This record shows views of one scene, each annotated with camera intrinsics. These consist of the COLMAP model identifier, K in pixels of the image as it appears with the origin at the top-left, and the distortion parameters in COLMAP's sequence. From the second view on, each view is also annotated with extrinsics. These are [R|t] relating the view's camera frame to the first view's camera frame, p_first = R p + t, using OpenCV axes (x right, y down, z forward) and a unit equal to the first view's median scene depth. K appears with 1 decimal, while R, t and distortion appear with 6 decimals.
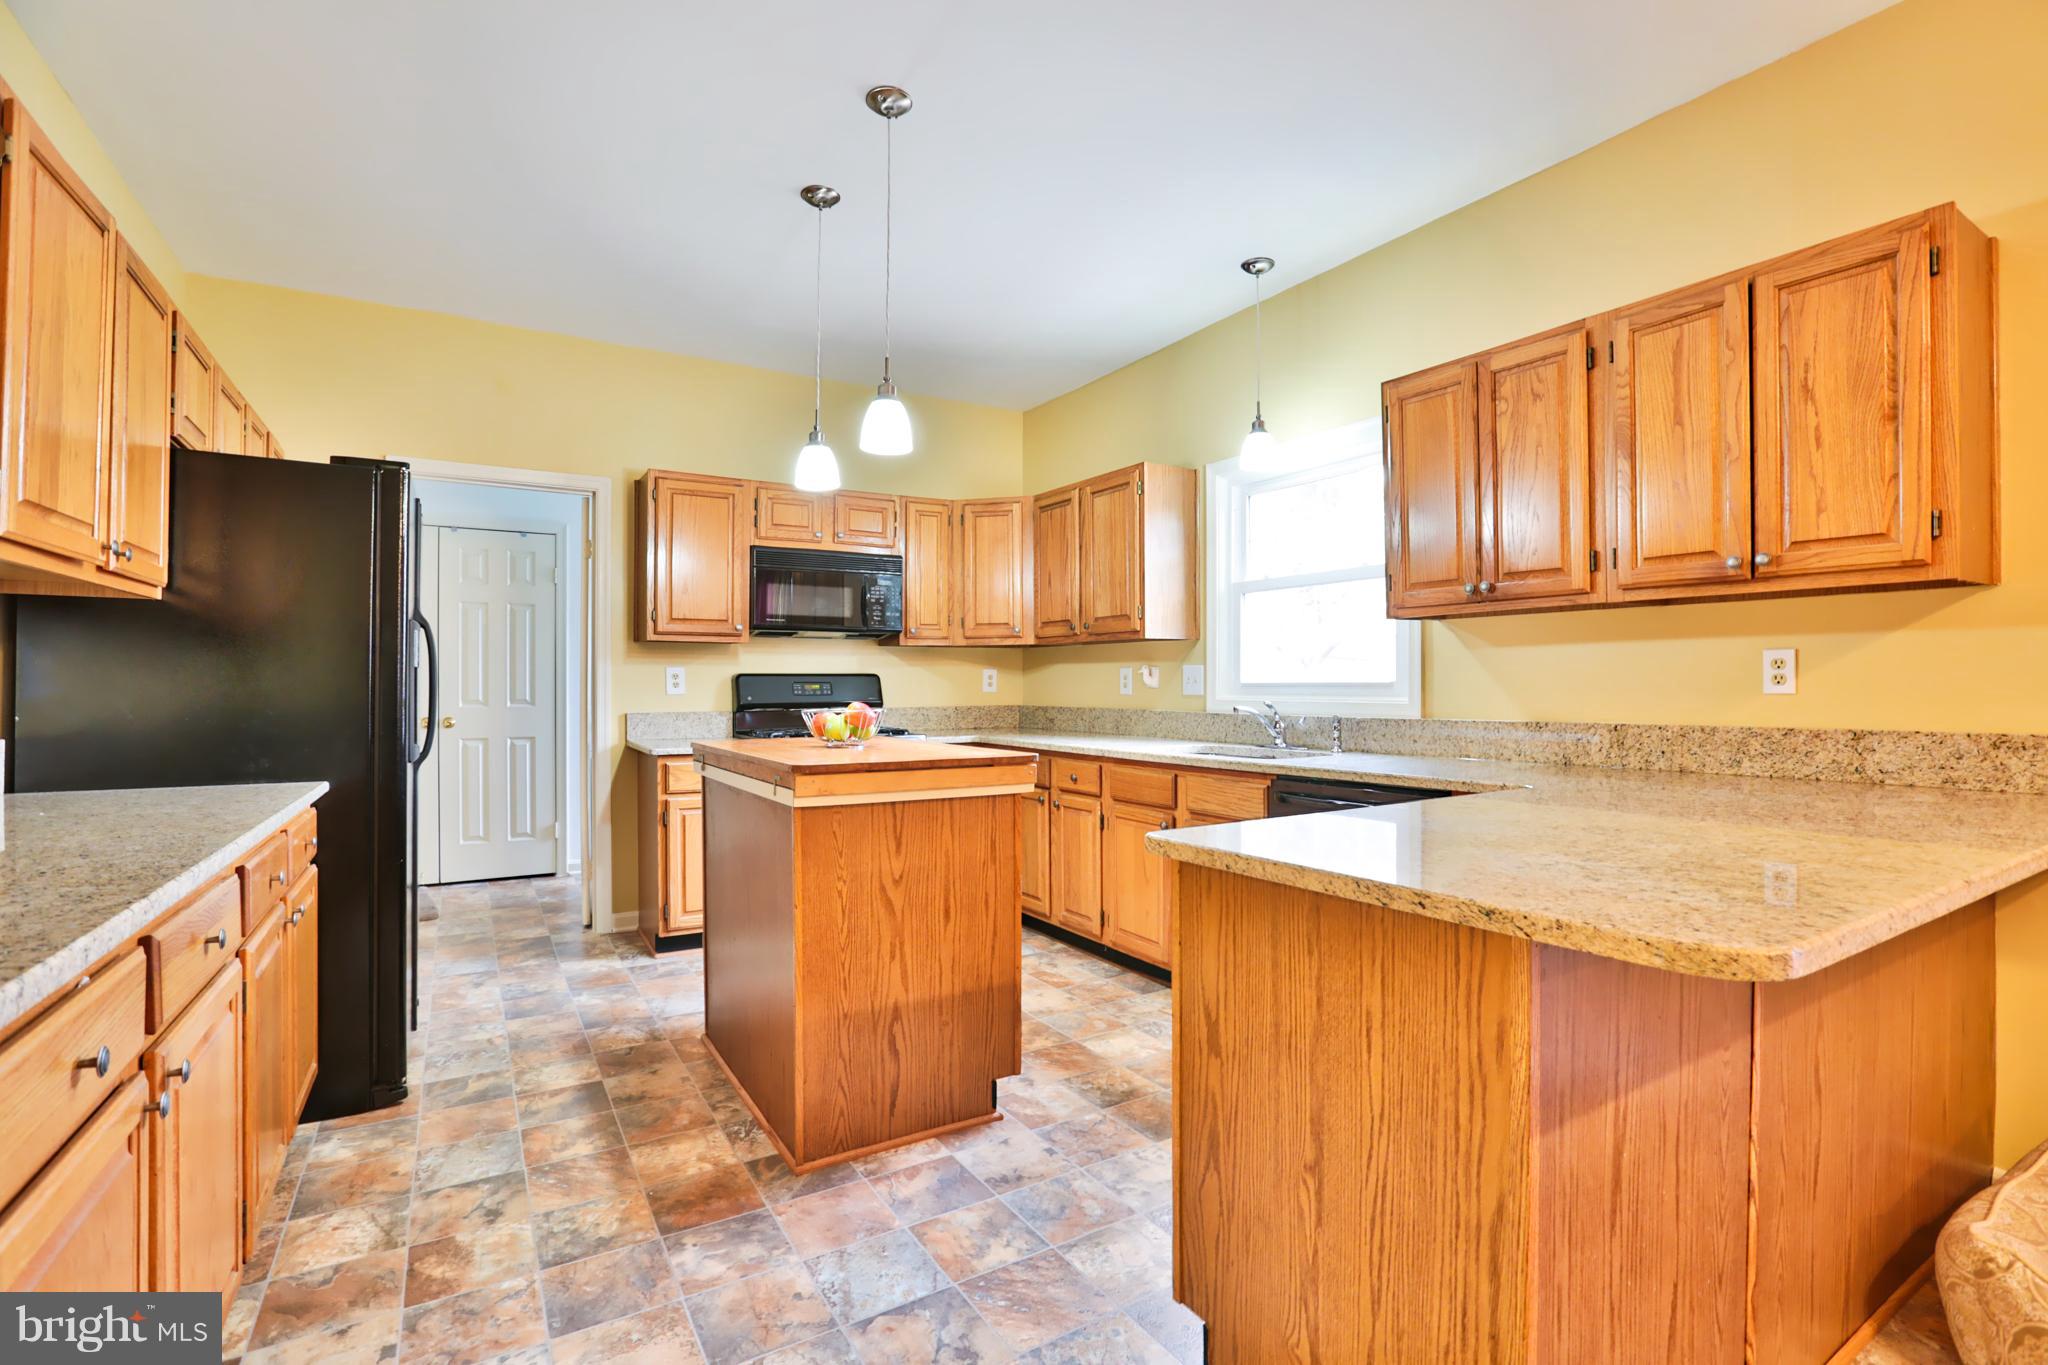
lens RADIAL K [[934.3, 0, 1024.0], [0, 934.3, 682.5], [0, 0, 1]] dist [-0.020957, -0.000138]
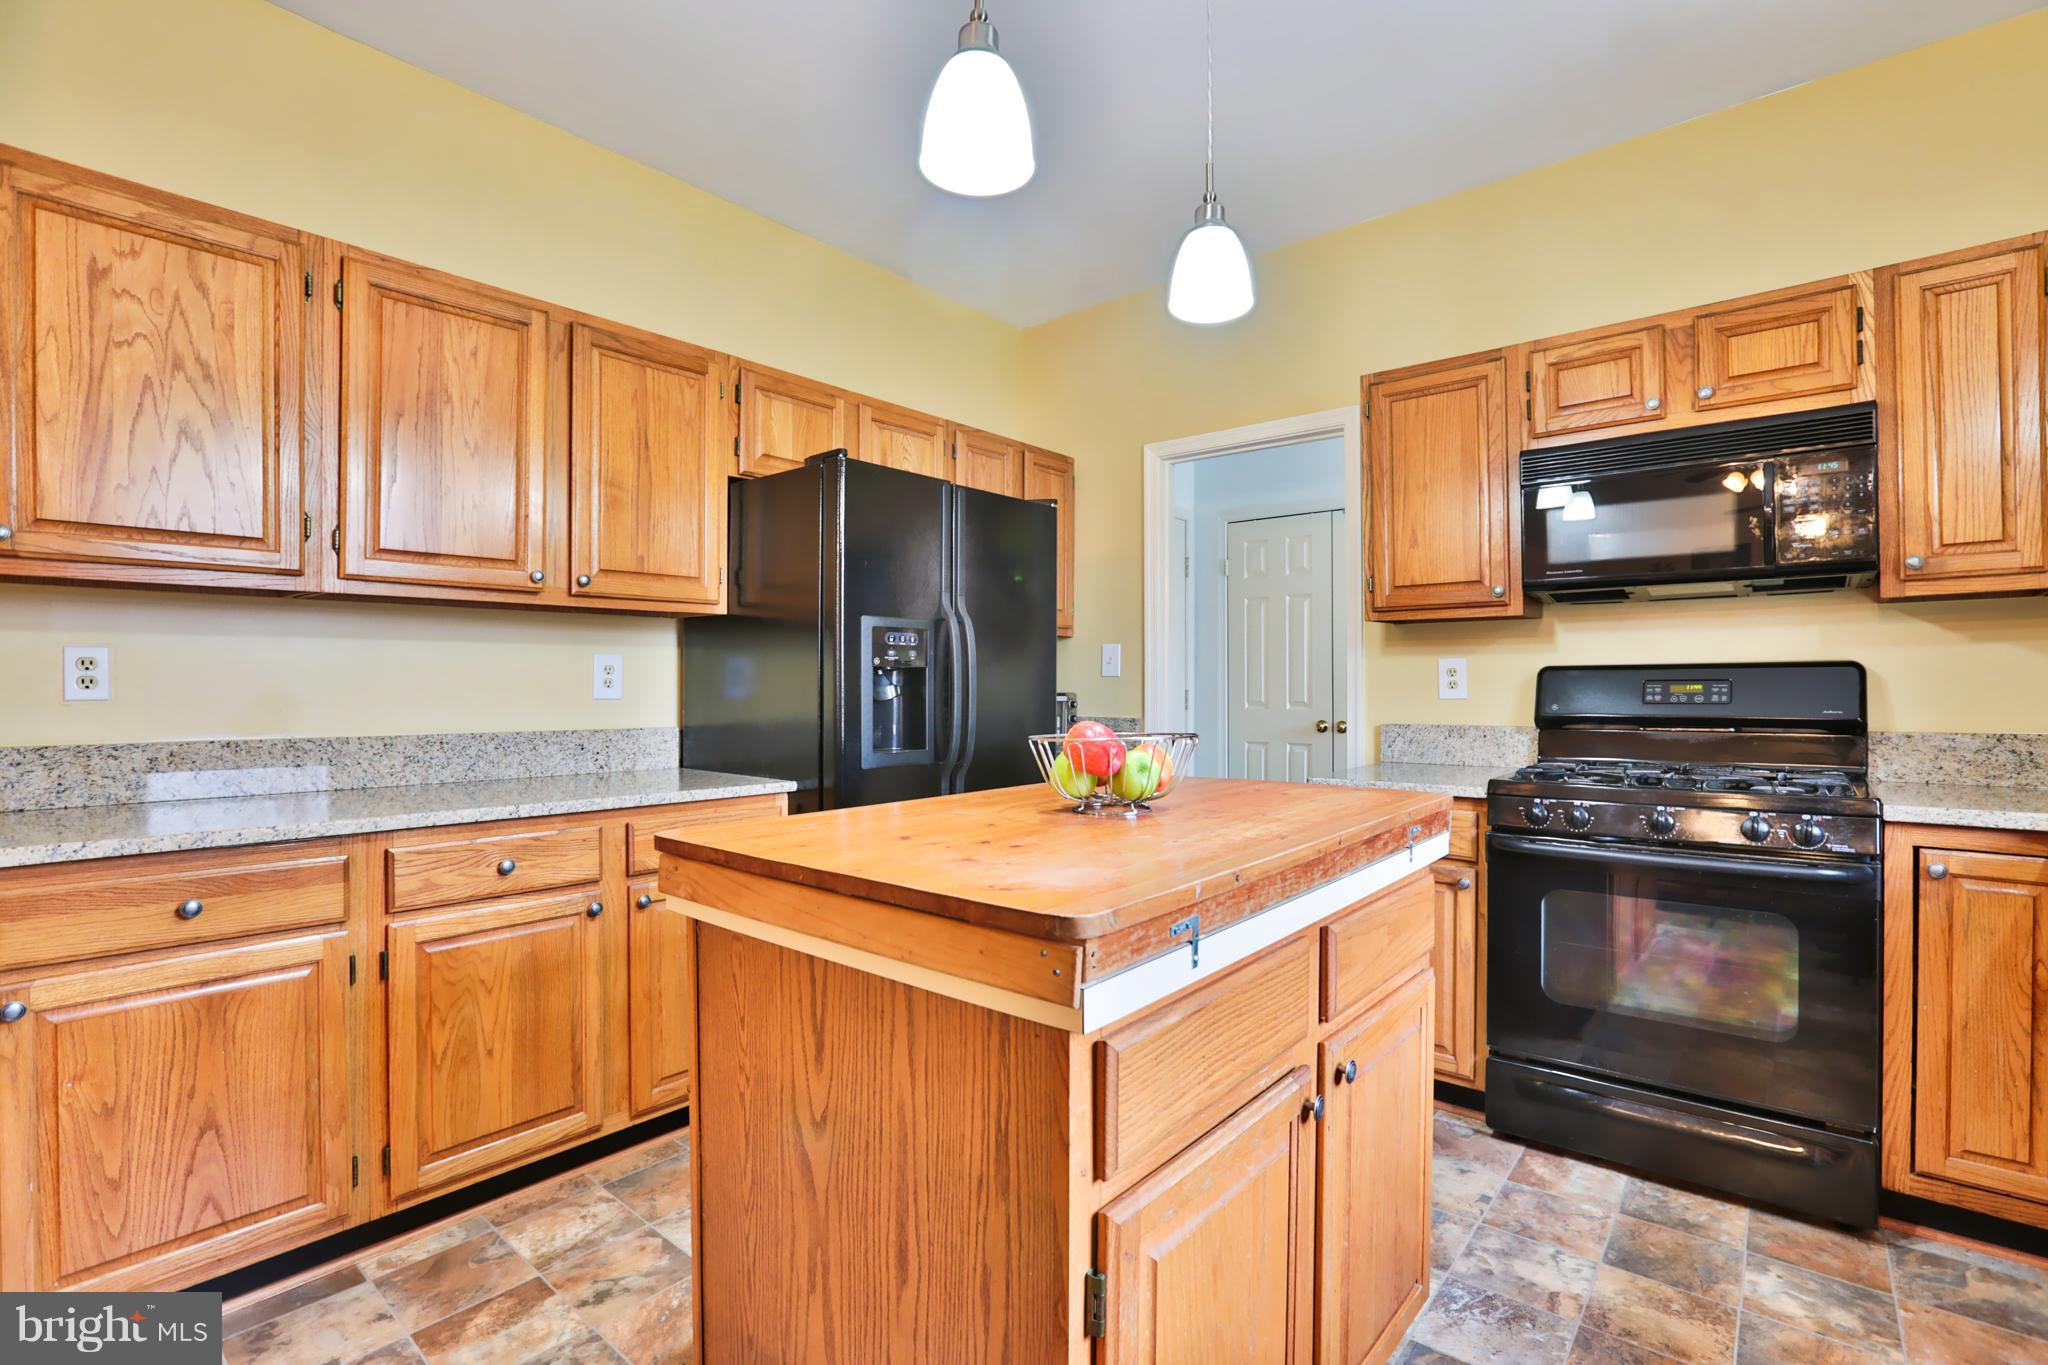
lens RADIAL K [[934.3, 0, 1024.0], [0, 934.3, 682.5], [0, 0, 1]] dist [-0.020957, -0.000138]
pose [[0.317794, -0.000633, -0.948160, 0.191294], [0.003039, 0.999995, 0.000351, -0.000254], [0.948155, -0.002993, 0.317794, 0.566971]]
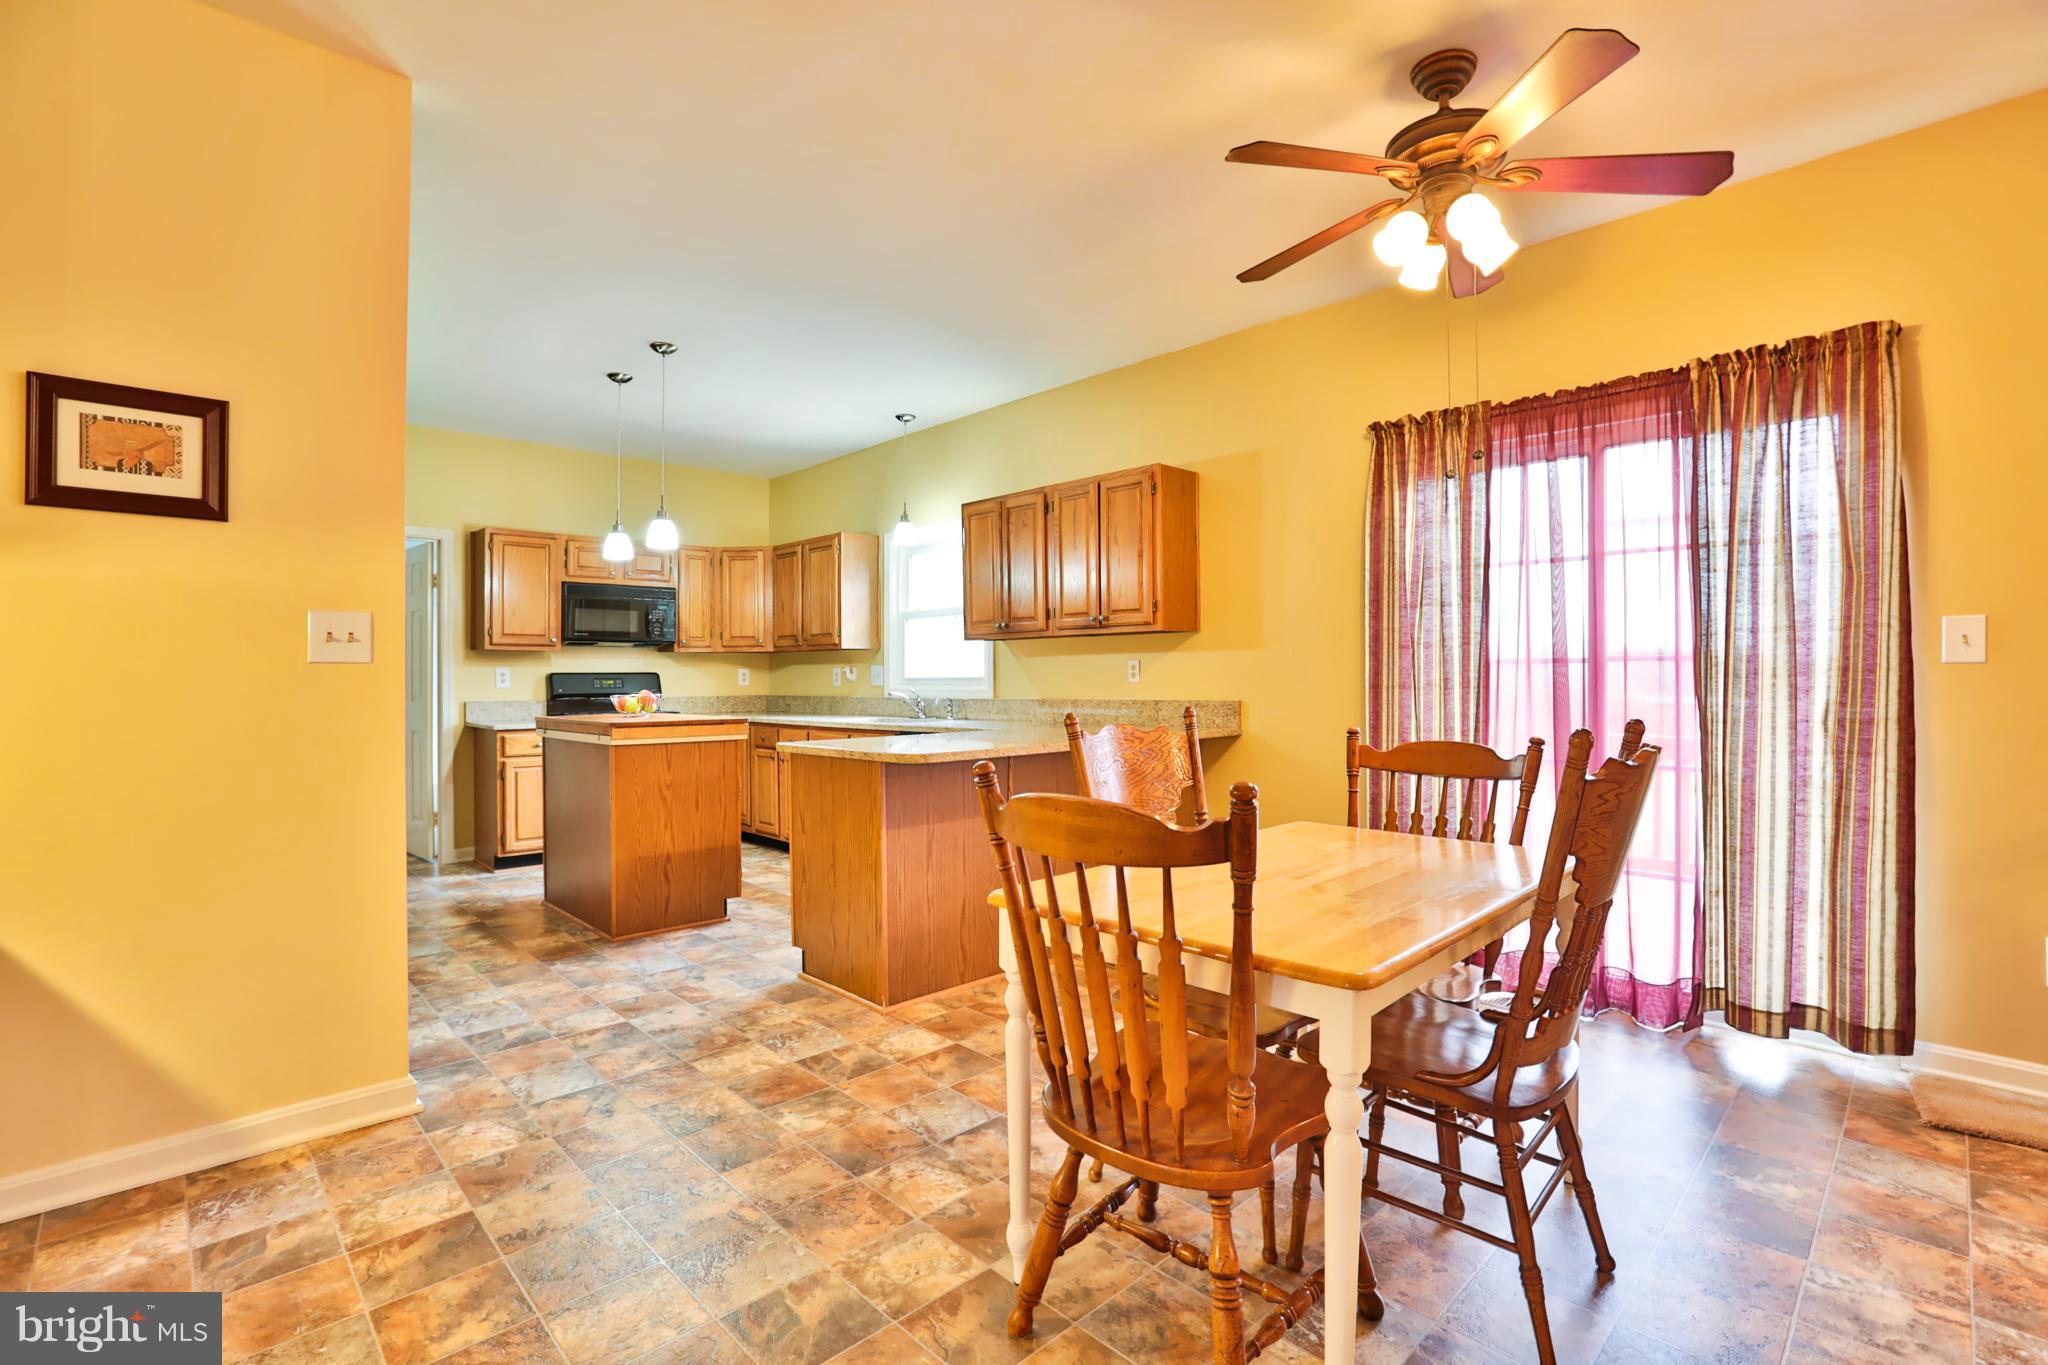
lens RADIAL K [[965.0, 0, 994.0], [0, 965.0, 674.8], [0, 0, 1]] dist [-0.002661, -0.000106]
pose [[0.983972, -0.003587, 0.178289, 0.095431], [0.003912, 0.999991, -0.001473, -0.002004], [-0.178282, 0.002147, 0.983977, -0.600266]]
